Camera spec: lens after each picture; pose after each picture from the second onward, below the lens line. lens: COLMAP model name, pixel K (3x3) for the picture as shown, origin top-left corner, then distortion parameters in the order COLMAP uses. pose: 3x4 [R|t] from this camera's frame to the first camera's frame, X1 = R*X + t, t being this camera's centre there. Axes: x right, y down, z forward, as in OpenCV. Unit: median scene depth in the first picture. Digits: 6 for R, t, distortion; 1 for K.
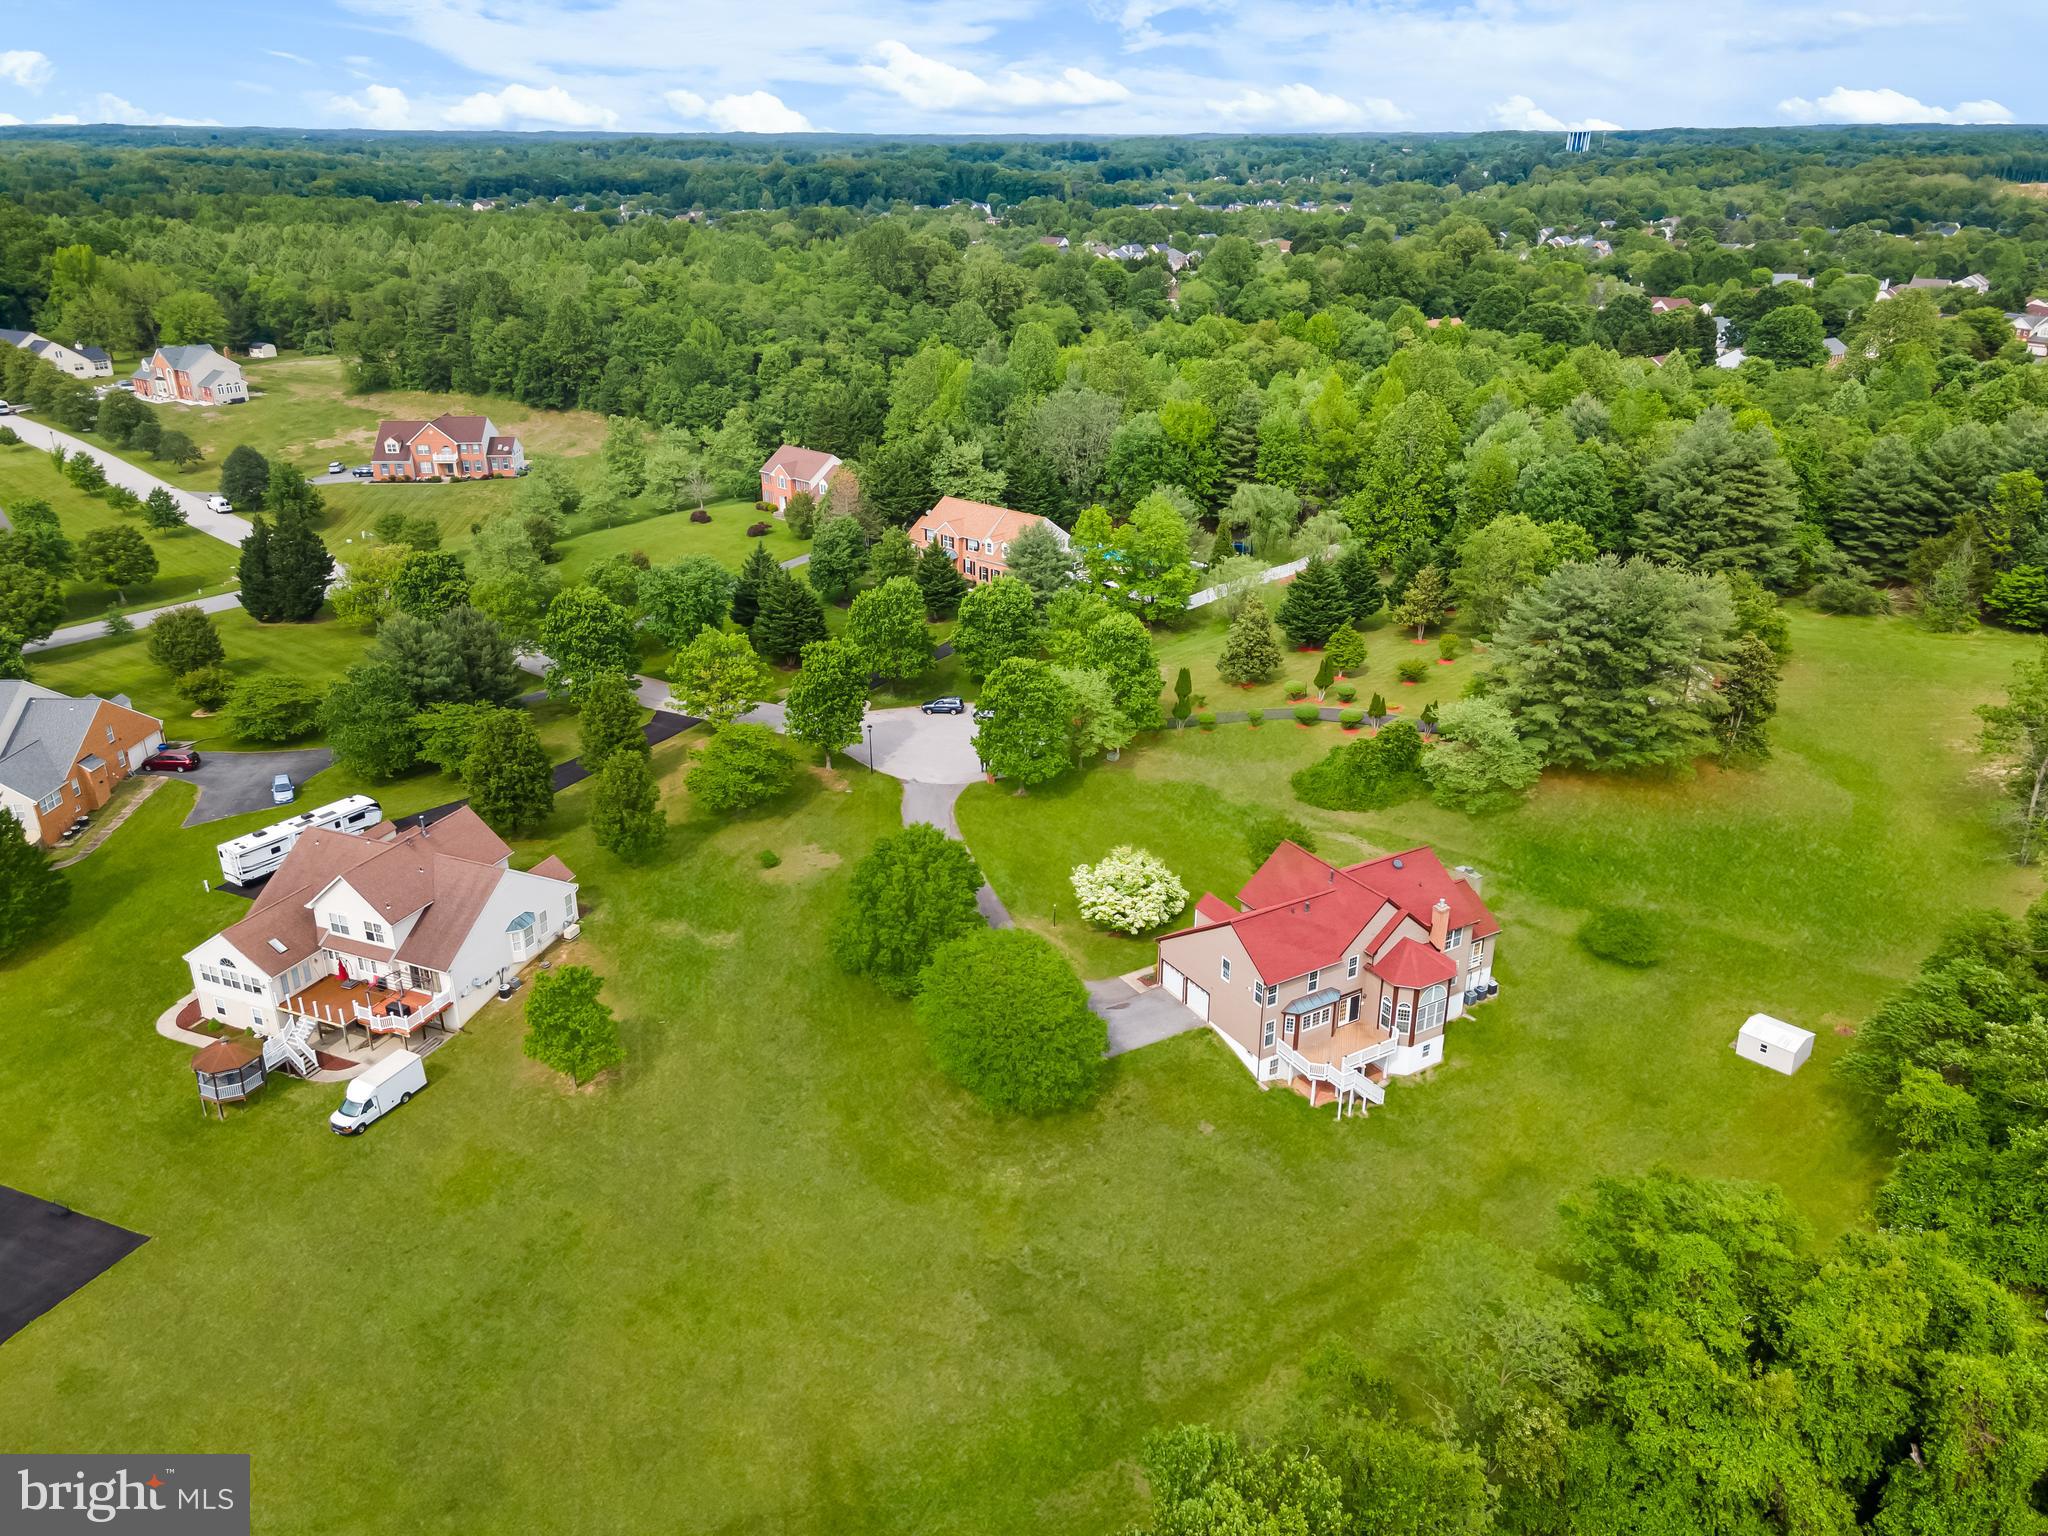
lens RADIAL K [[1491.2, 0, 1016.6], [0, 1491.2, 761.7], [0, 0, 1]] dist [0.008514, 0.068151]
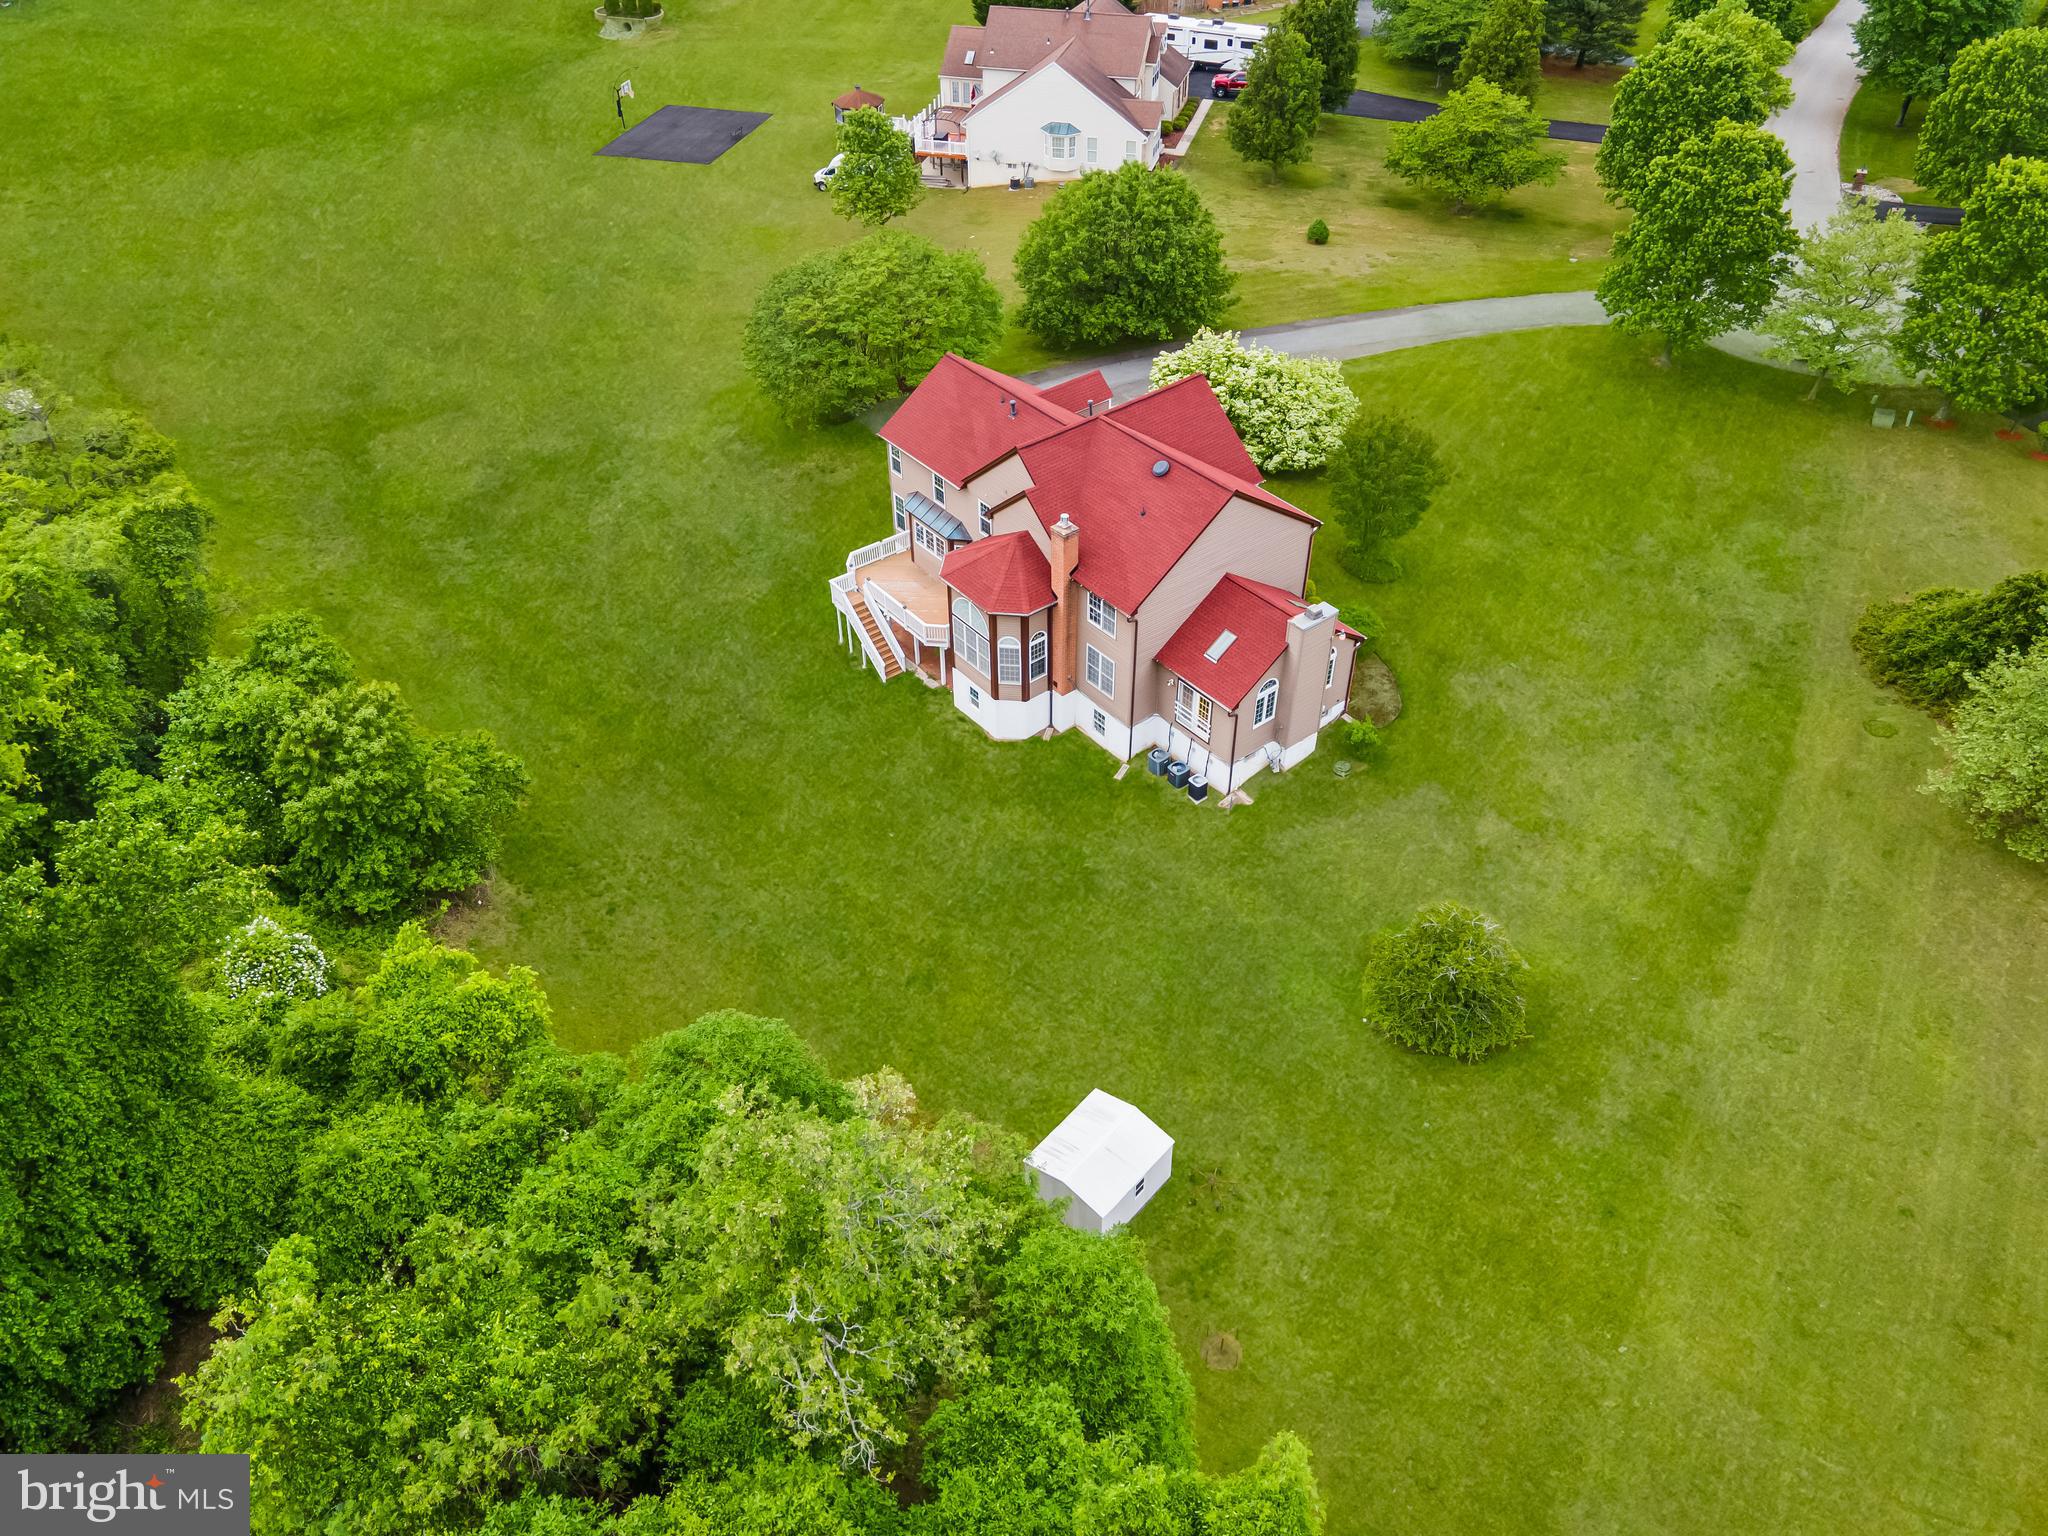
lens RADIAL K [[1483.0, 0, 1019.0], [0, 1483.0, 754.8], [0, 0, 1]] dist [0.047609, 0.003082]
pose [[0.131888, 0.645865, -0.751974, 0.590278], [-0.375170, 0.734692, 0.565221, -0.120919], [0.917526, 0.207572, 0.339206, 0.612292]]
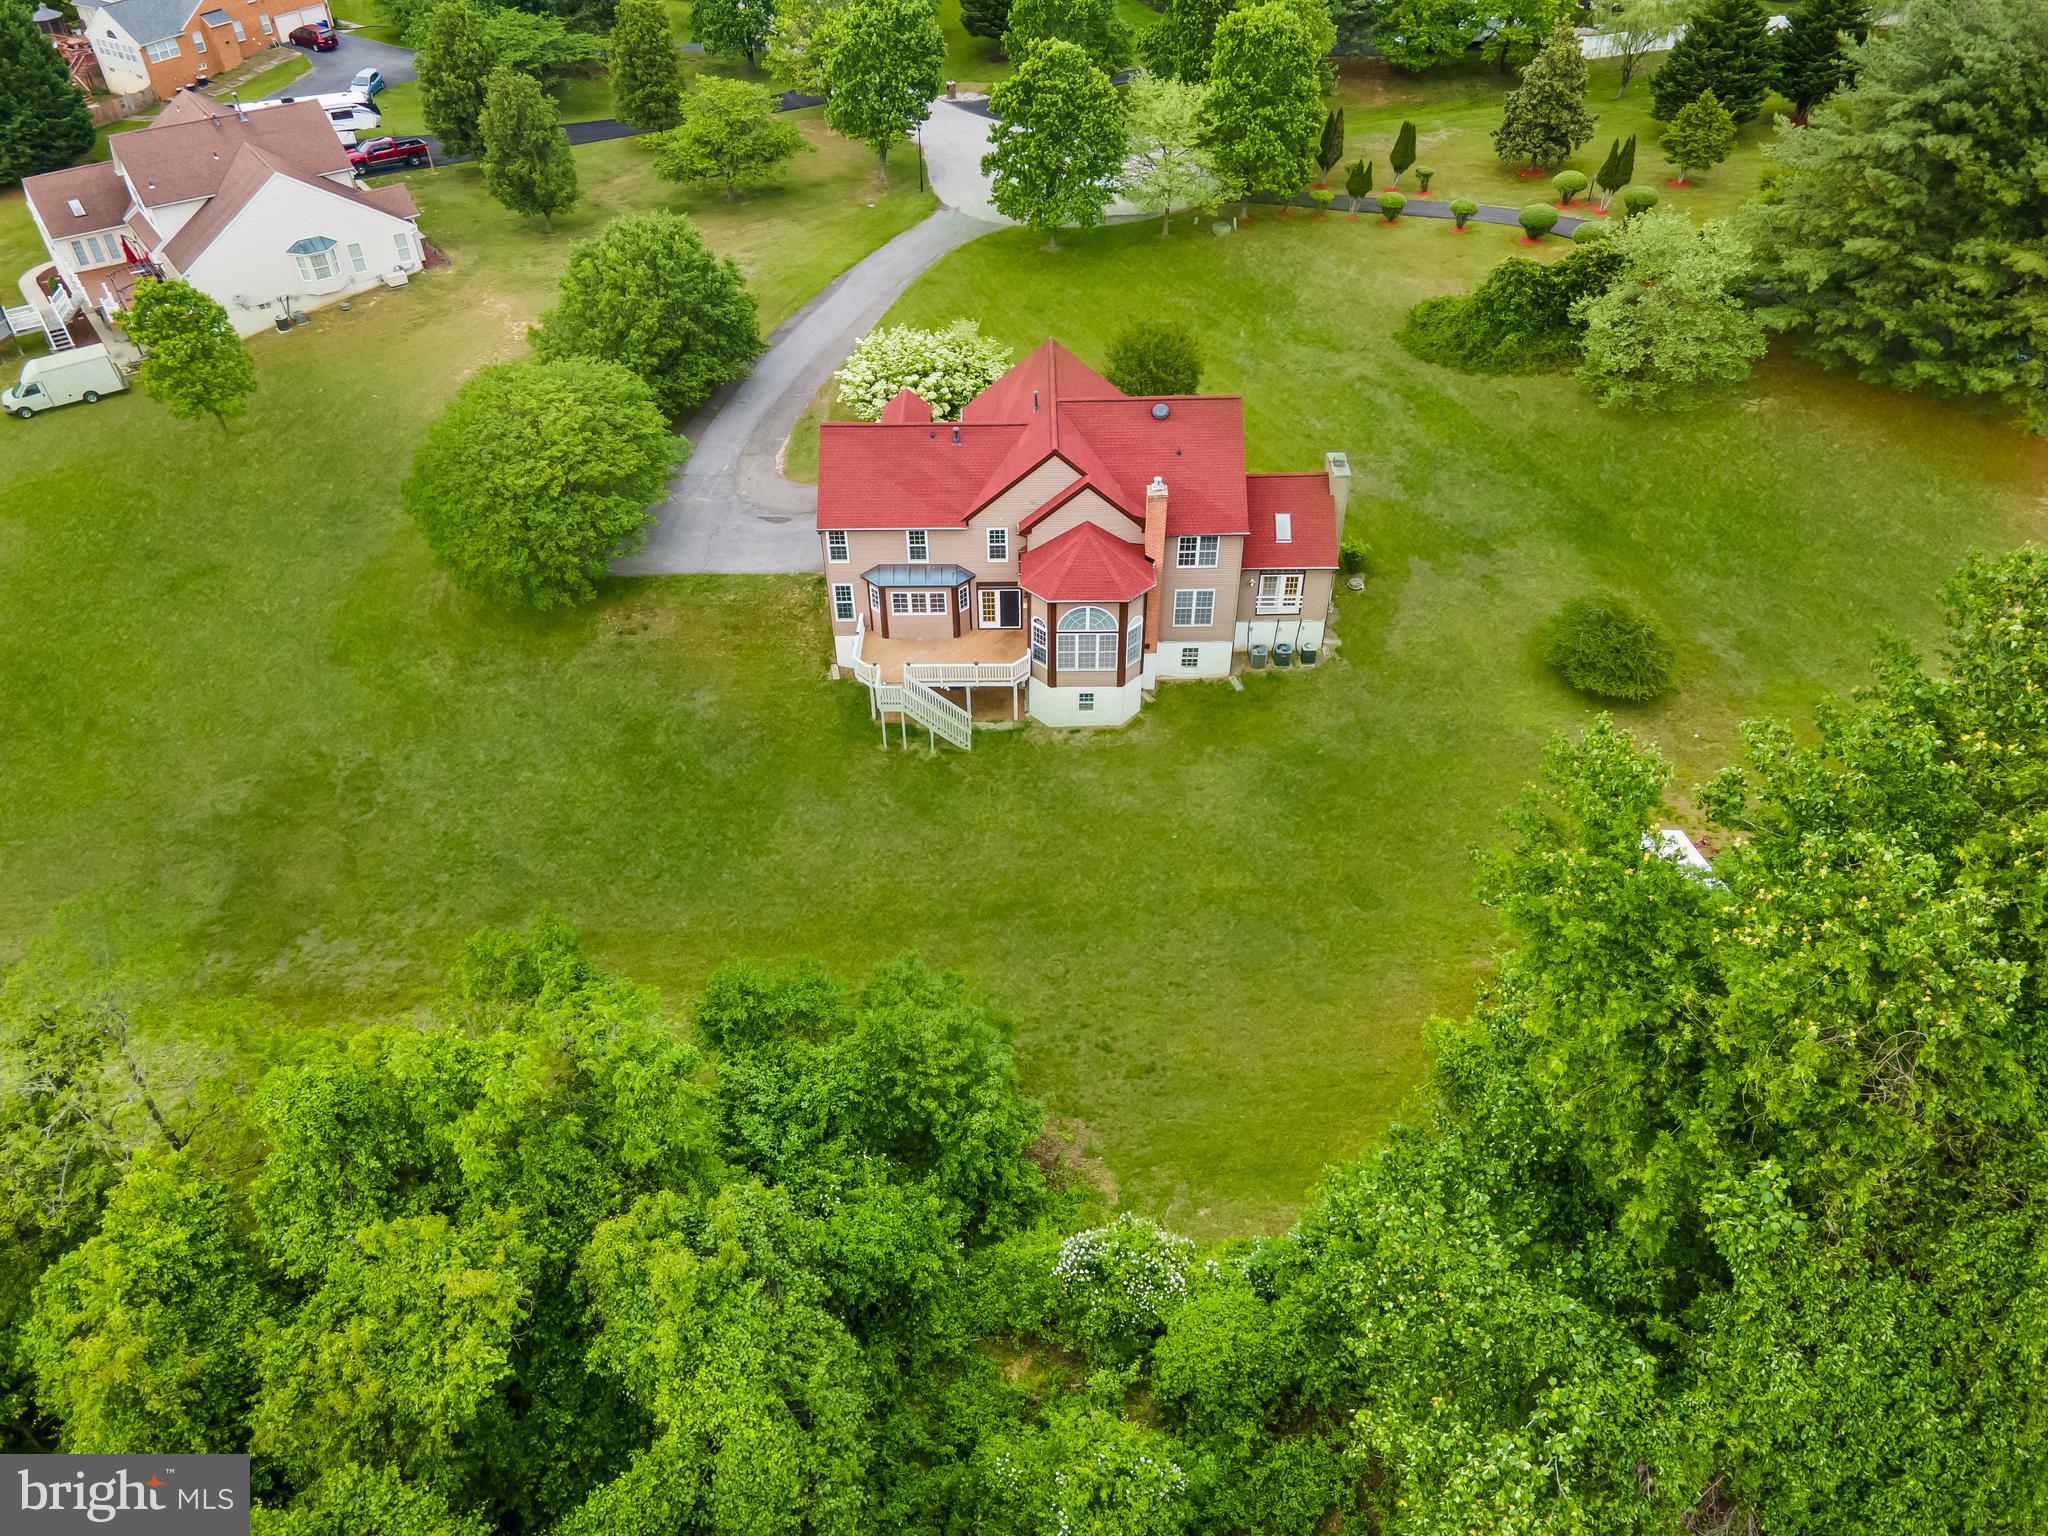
lens RADIAL K [[1483.0, 0, 1019.0], [0, 1483.0, 754.8], [0, 0, 1]] dist [0.047609, 0.003082]
pose [[0.859821, 0.326827, -0.392291, 0.387036], [-0.190441, 0.918133, 0.347511, -0.002709], [0.473751, -0.224089, 0.851671, 0.329499]]
